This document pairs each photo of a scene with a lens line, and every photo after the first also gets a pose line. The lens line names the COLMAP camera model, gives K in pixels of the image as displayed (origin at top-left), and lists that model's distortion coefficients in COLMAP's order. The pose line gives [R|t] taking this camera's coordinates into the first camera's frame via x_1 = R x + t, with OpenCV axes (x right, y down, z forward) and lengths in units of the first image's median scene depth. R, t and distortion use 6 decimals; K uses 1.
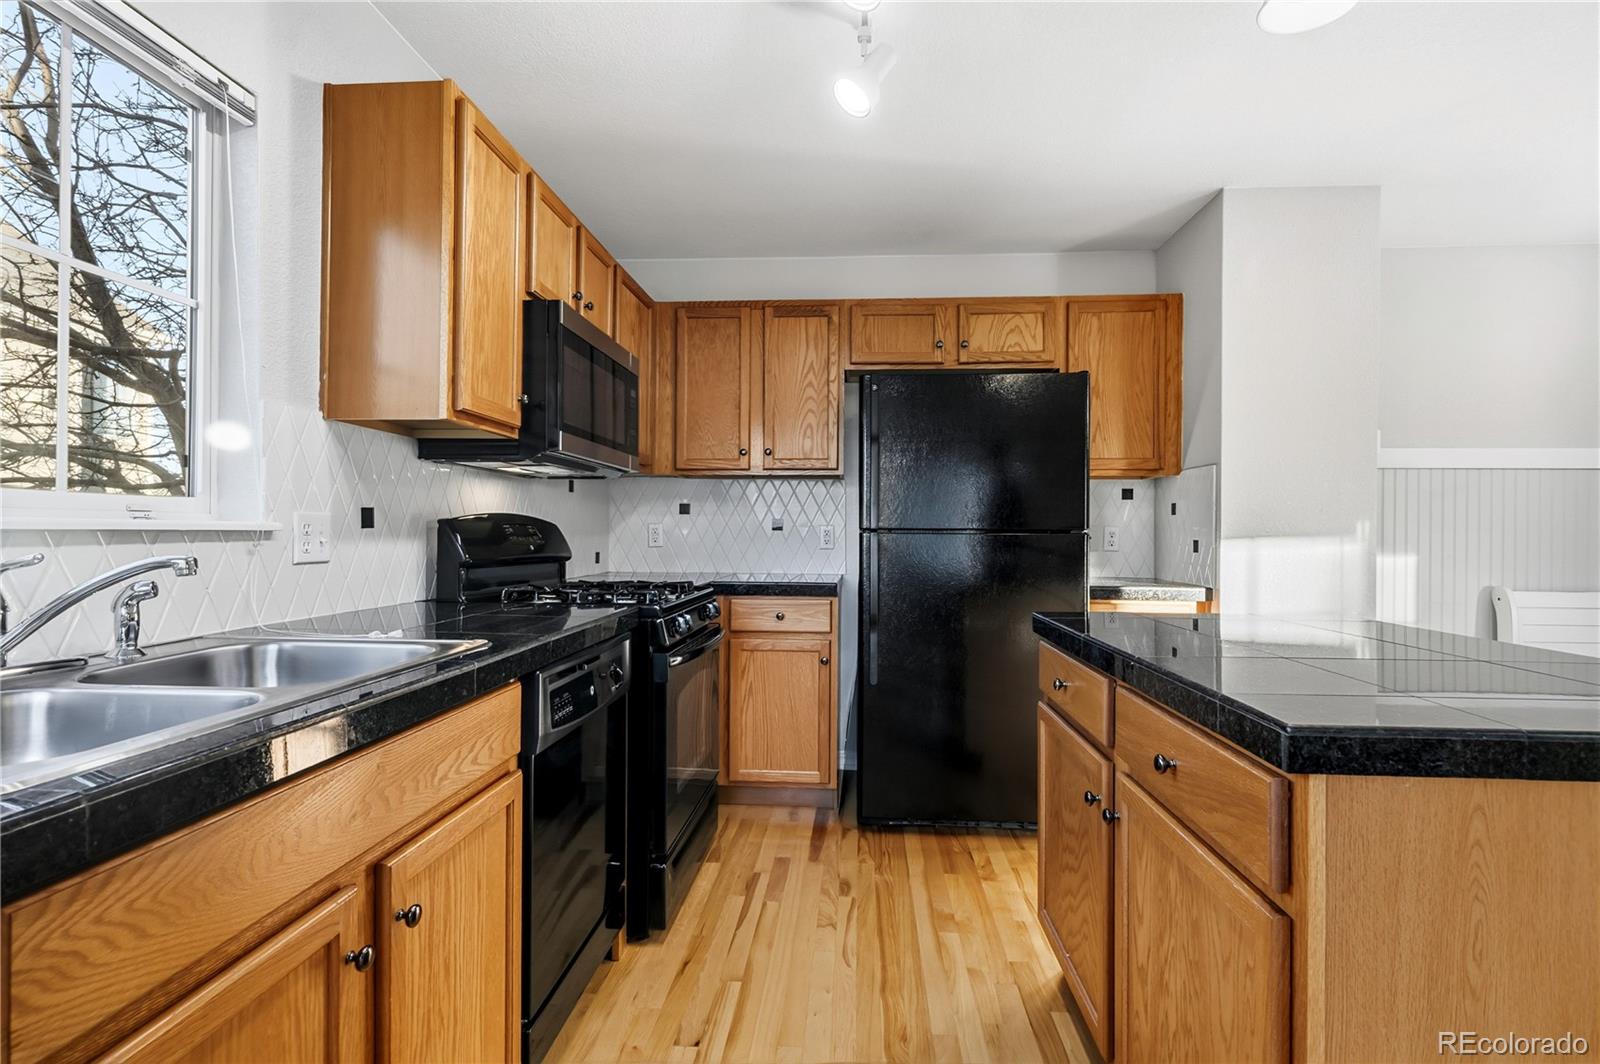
lens RADIAL K [[789.6, 0, 800.0], [0, 789.6, 532.0], [0, 0, 1]] dist [-0.014967, 0.000056]
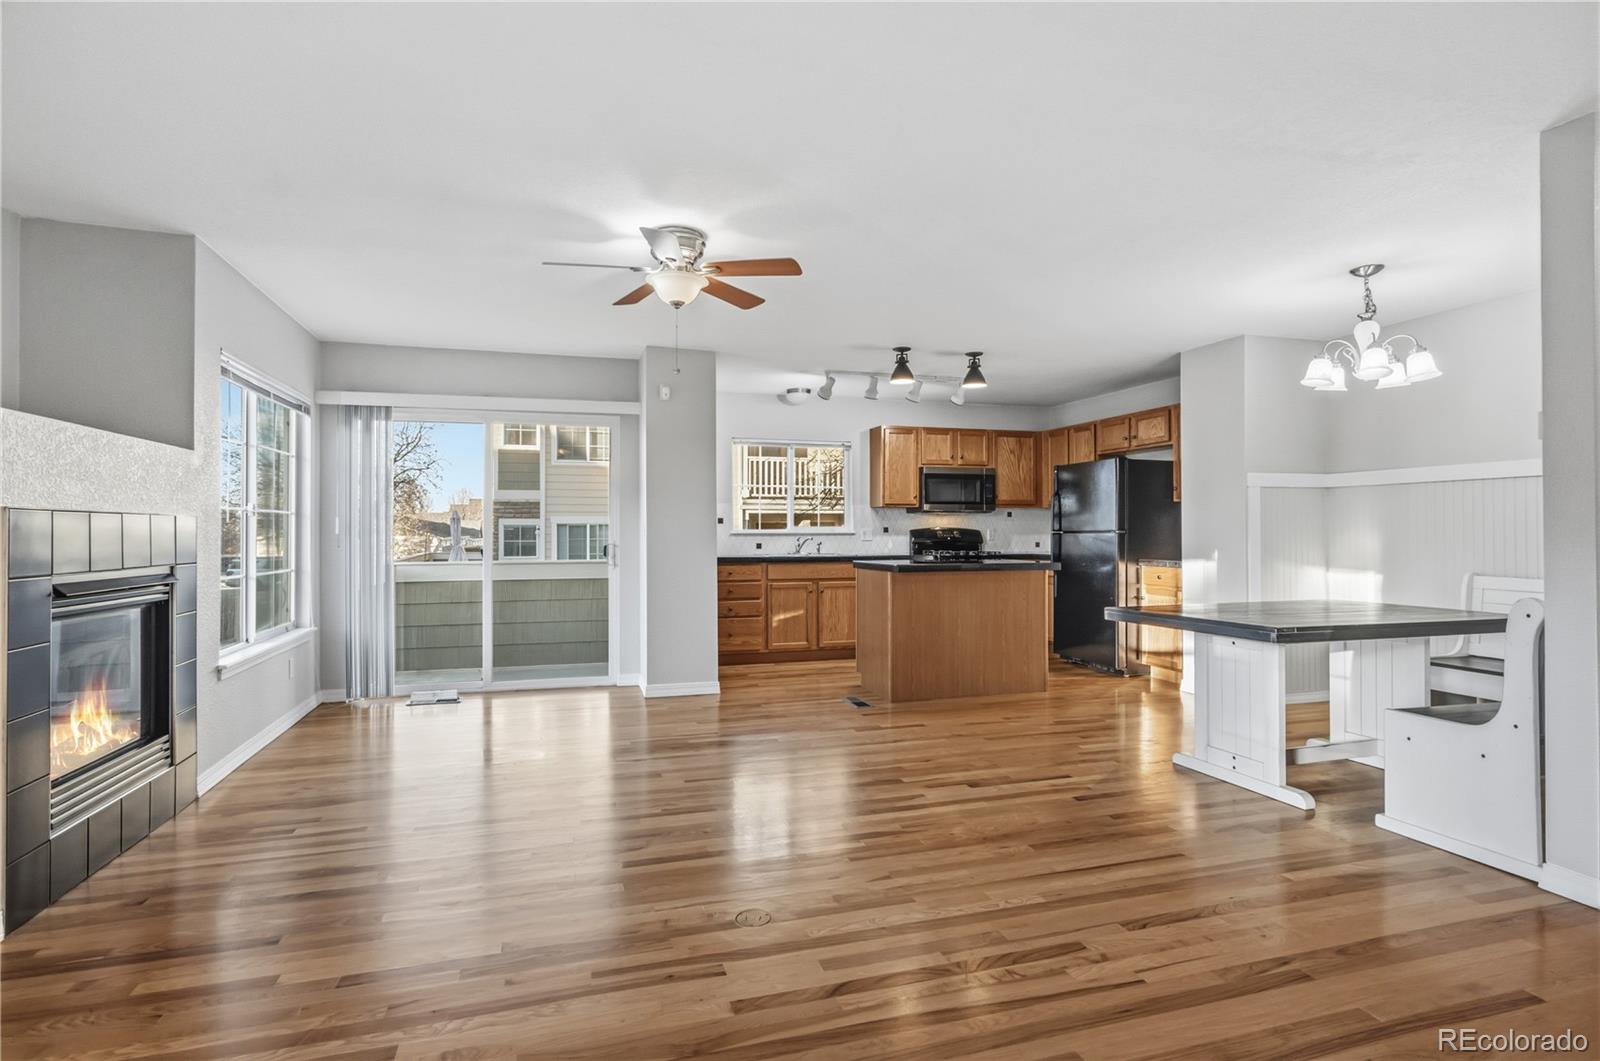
lens RADIAL K [[796.1, 0, 795.0], [0, 796.1, 527.2], [0, 0, 1]] dist [-0.001257, 0.000770]
pose [[0.360715, -0.012374, -0.932594, 2.003135], [0.002552, 0.999921, -0.012281, 0.010603], [0.932673, 0.002050, 0.360718, -0.578860]]
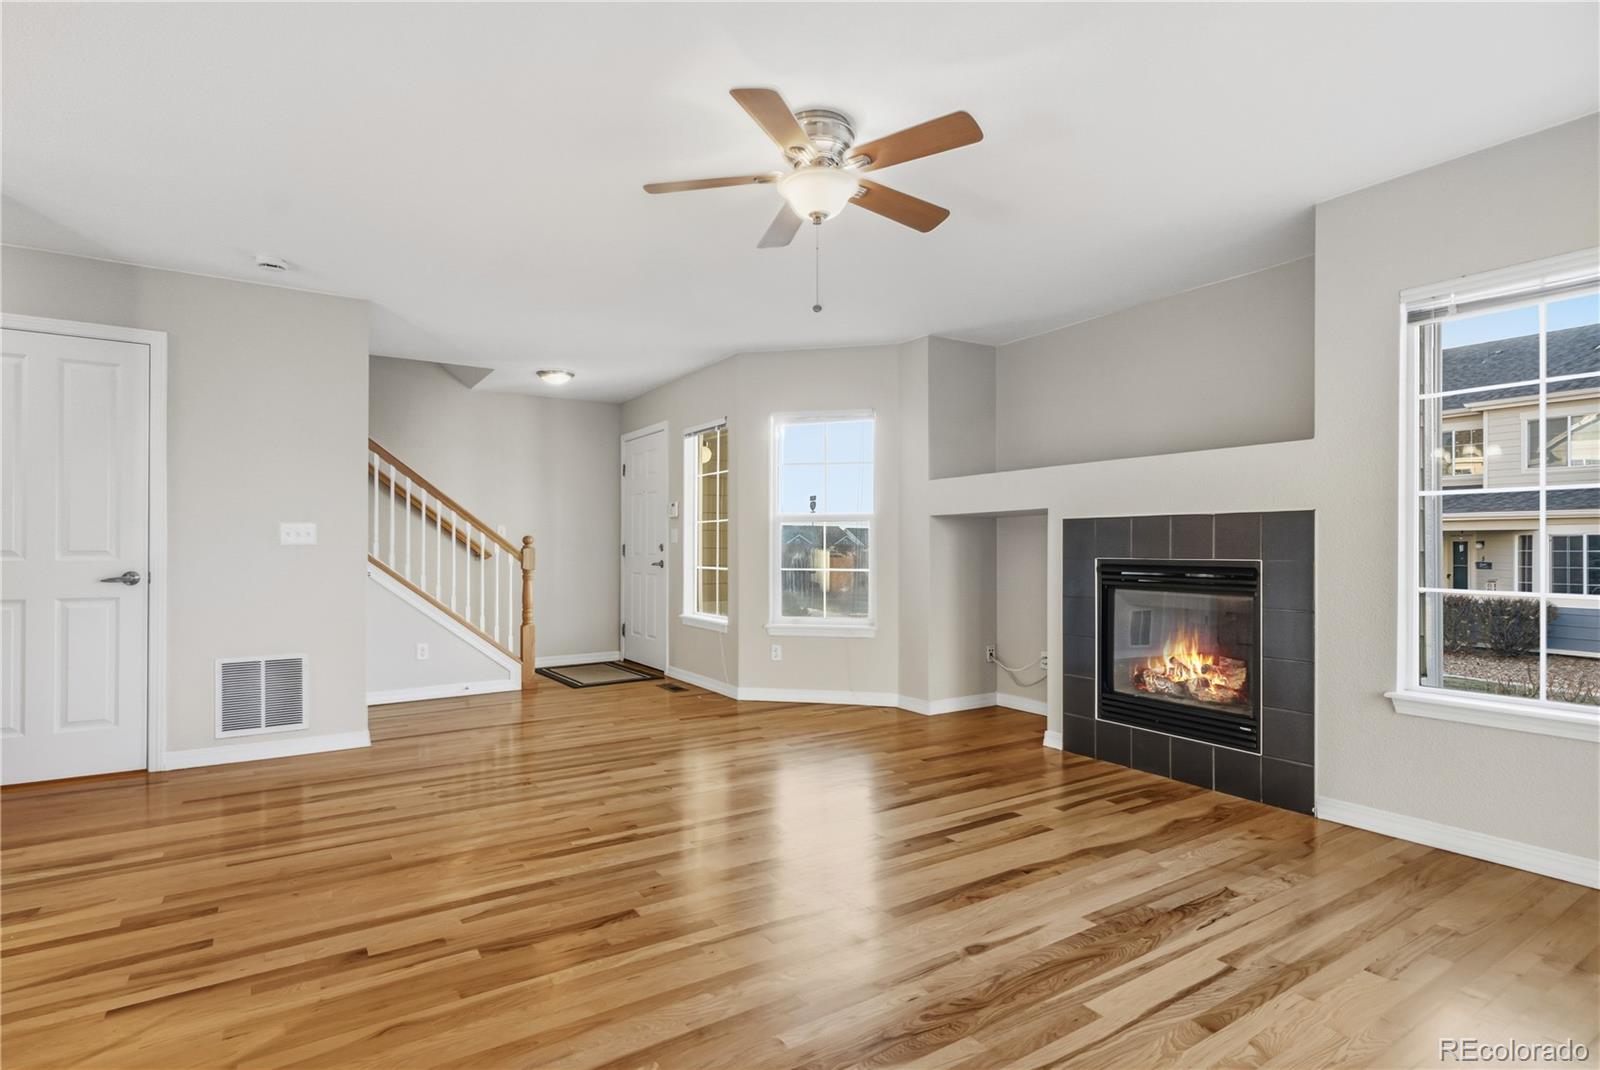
lens RADIAL K [[797.8, 0, 794.2], [0, 797.8, 542.3], [0, 0, 1]] dist [-0.002838, 0.000288]
pose [[-0.602907, -0.003012, 0.797806, 0.172816], [-0.003241, 0.999994, 0.001326, 0.020915], [-0.797805, -0.001786, -0.602913, 0.227213]]
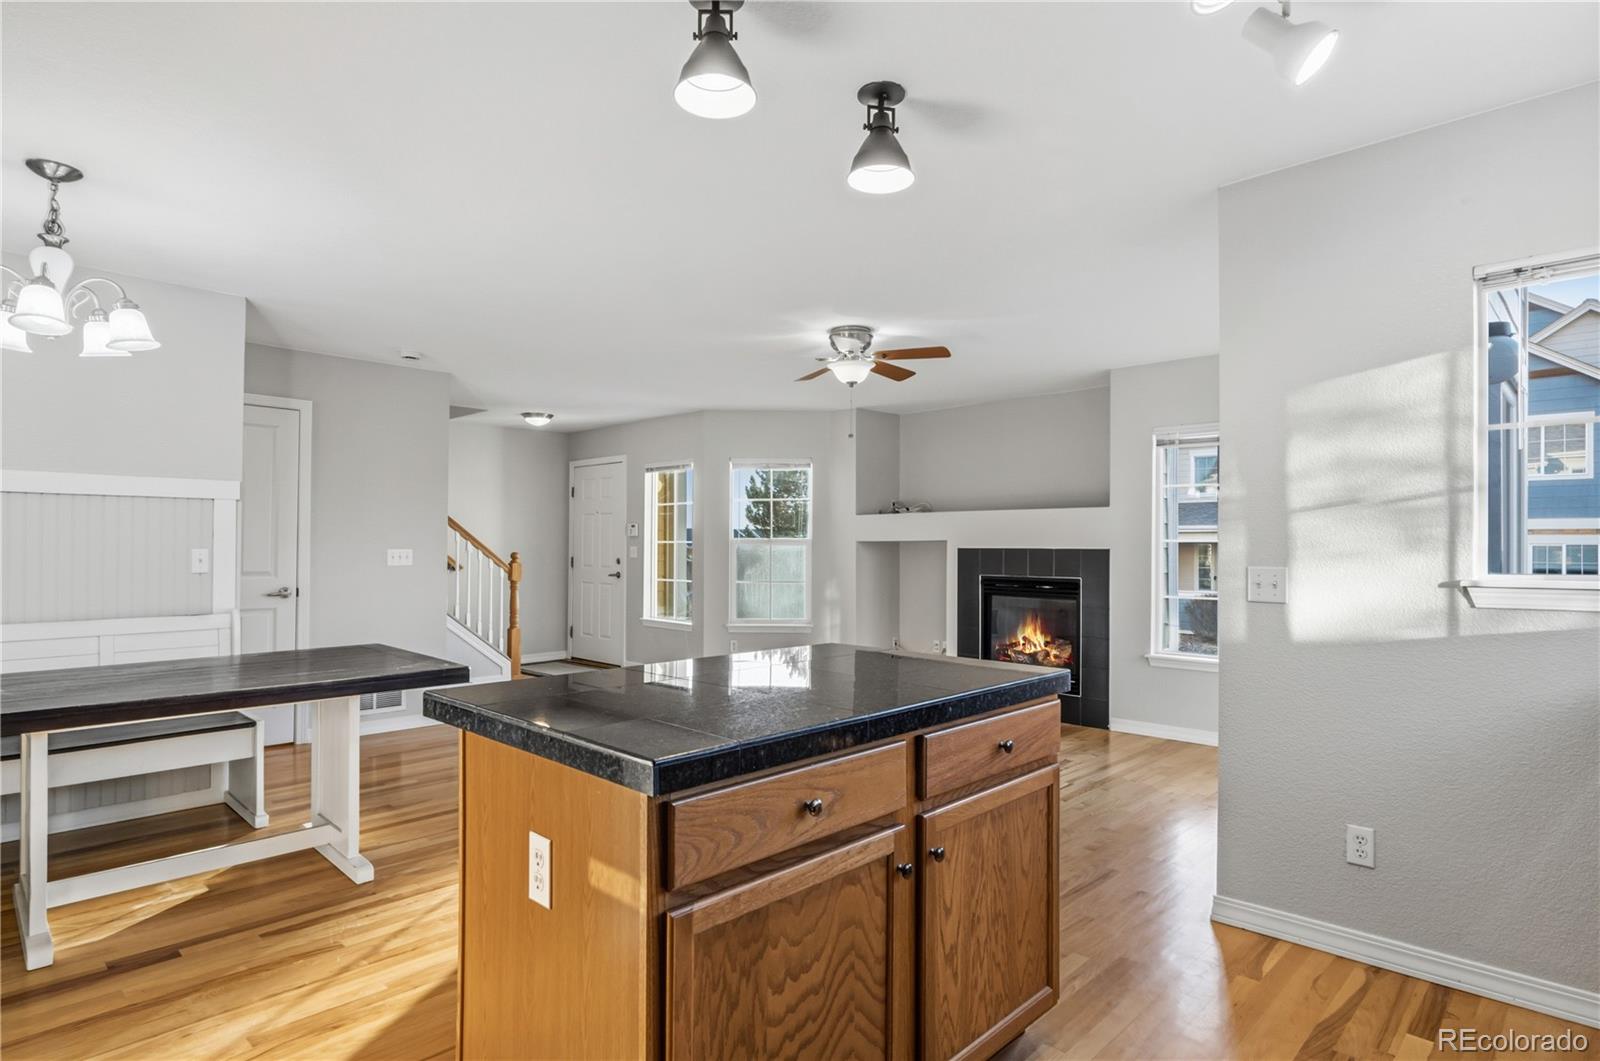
lens RADIAL K [[850.0, 0, 800.0], [0, 850.0, 530.5], [0, 0, 1]] dist [0.002421, 0.000542]
pose [[-0.765426, 0.000253, 0.643524, -0.103065], [-0.010239, 0.999869, -0.012571, -0.034271], [-0.643443, -0.016211, -0.765323, 0.965958]]
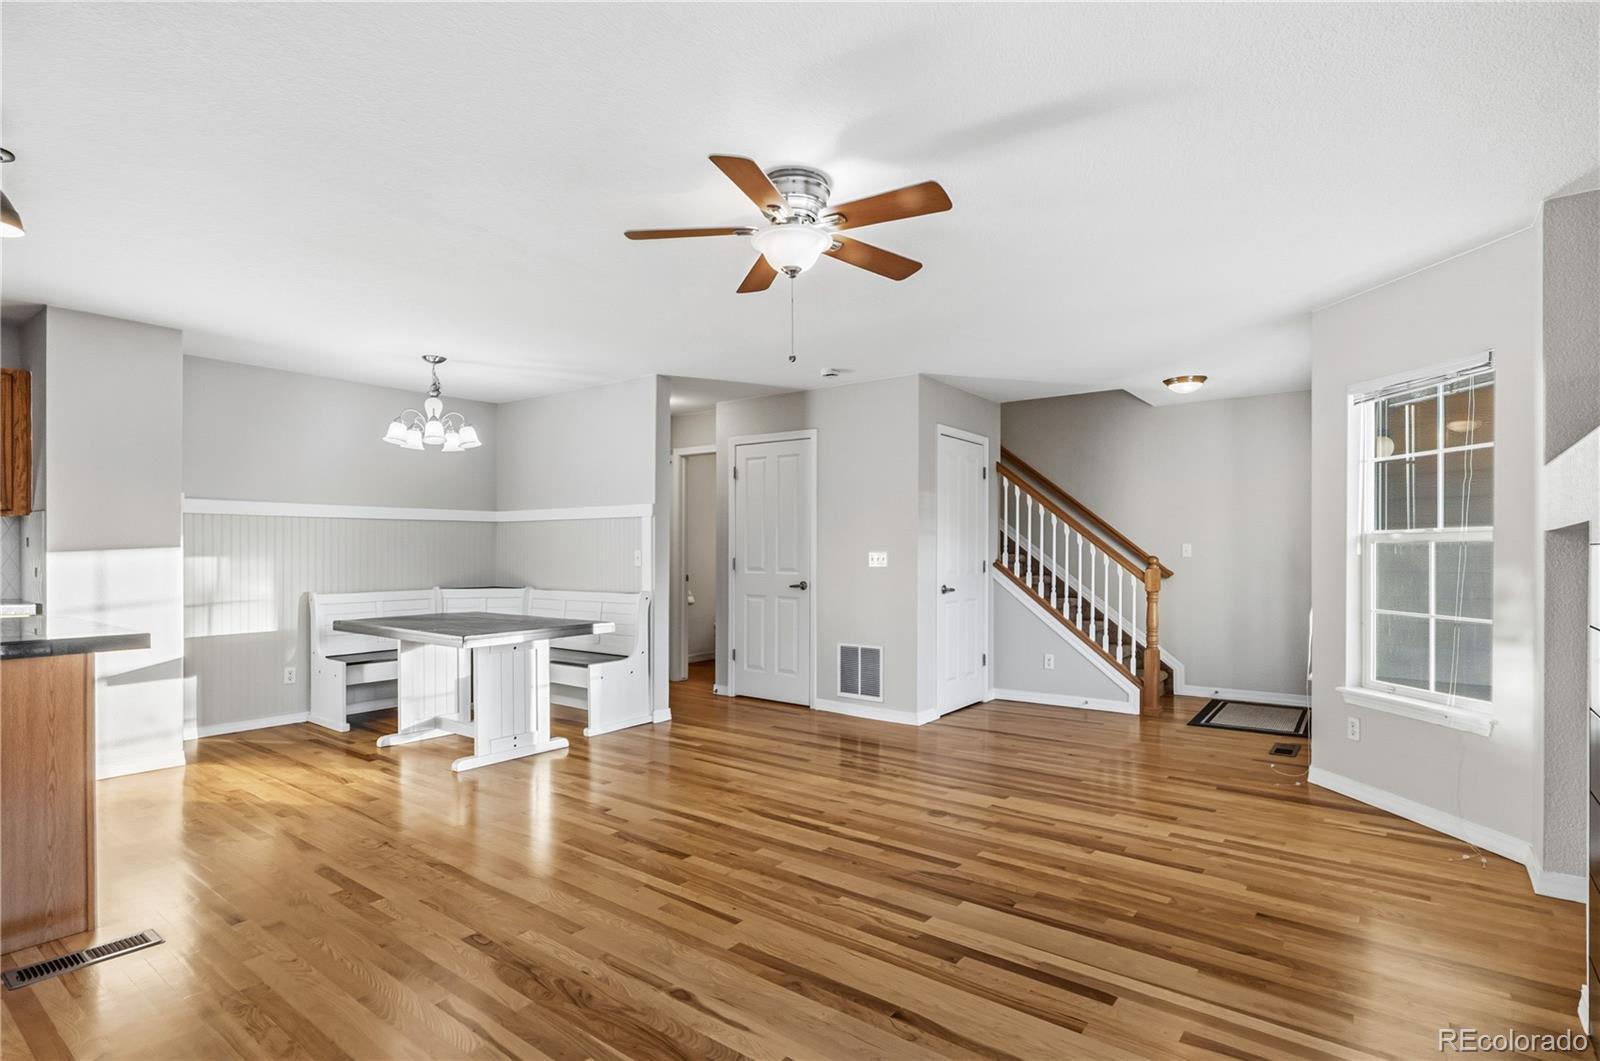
lens RADIAL K [[798.3, 0, 798.9], [0, 798.3, 553.1], [0, 0, 1]] dist [-0.000887, 0.000138]
pose [[0.548001, -0.010048, 0.836417, 0.098786], [0.003785, 0.999947, 0.009532, -0.022299], [-0.836469, -0.002058, 0.548010, -0.822551]]
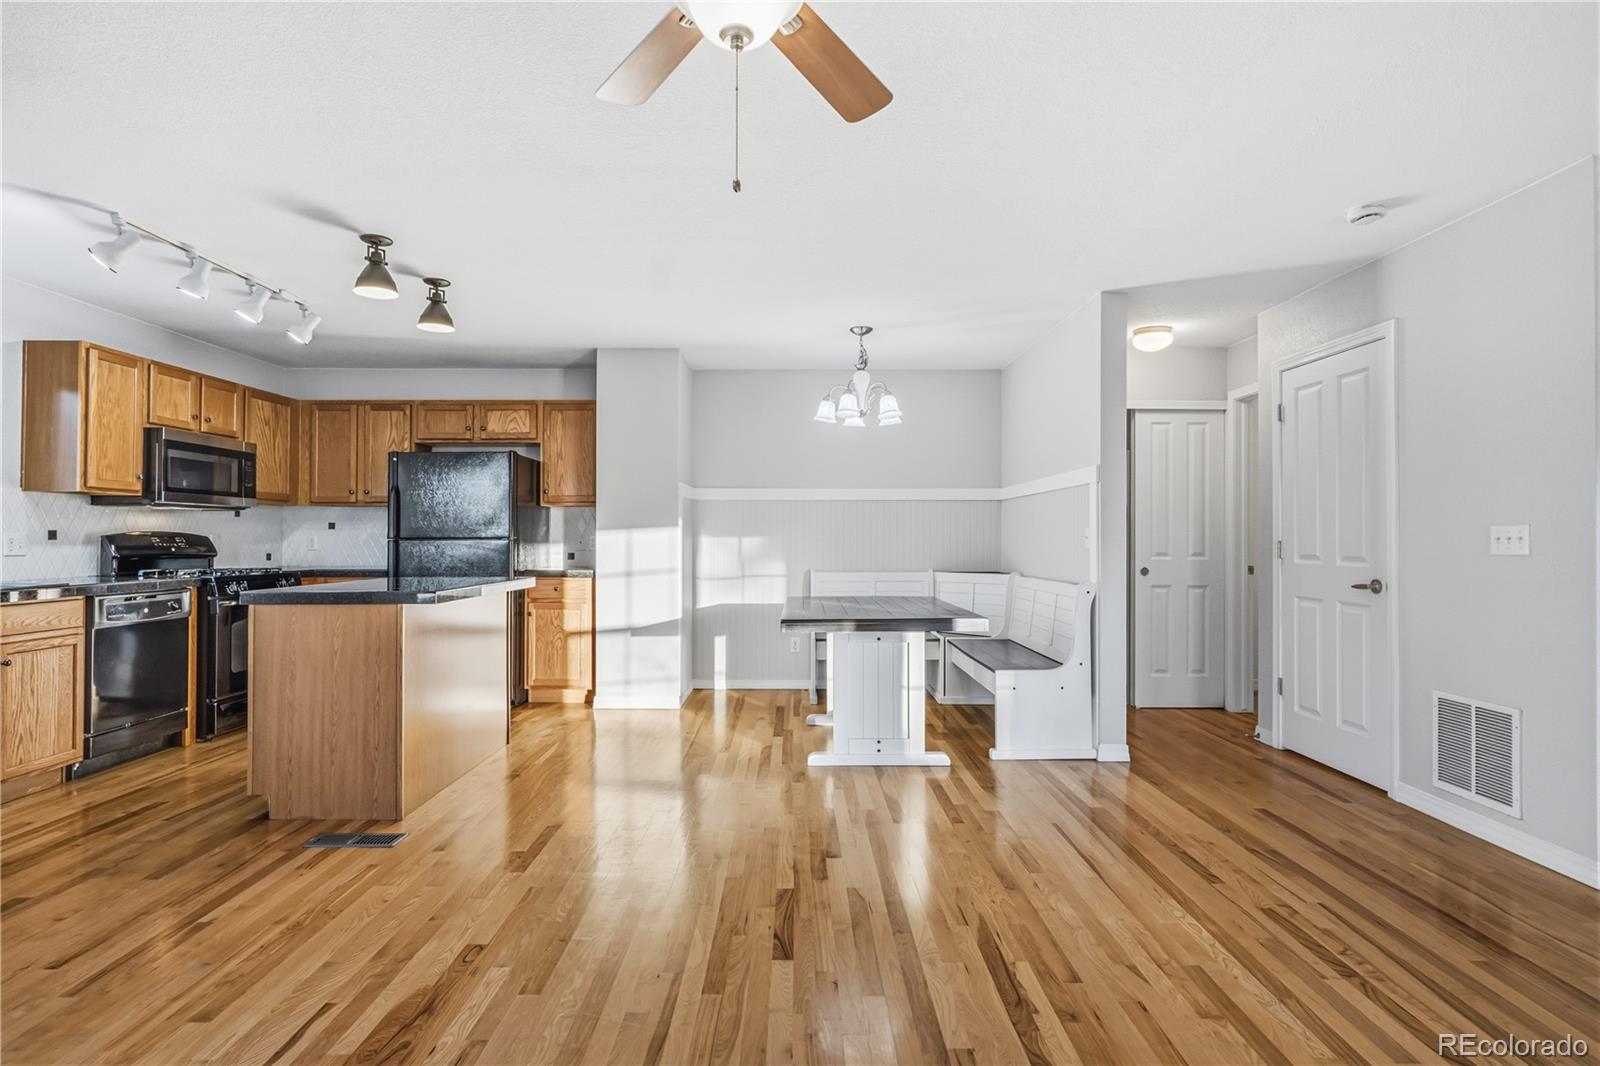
lens RADIAL K [[796.1, 0, 795.0], [0, 796.1, 529.7], [0, 0, 1]] dist [-0.001257, 0.000770]
pose [[0.997198, -0.006027, 0.074564, 0.852893], [0.006902, 0.999910, -0.011484, 0.003931], [-0.074488, 0.011967, 0.997150, -0.854656]]
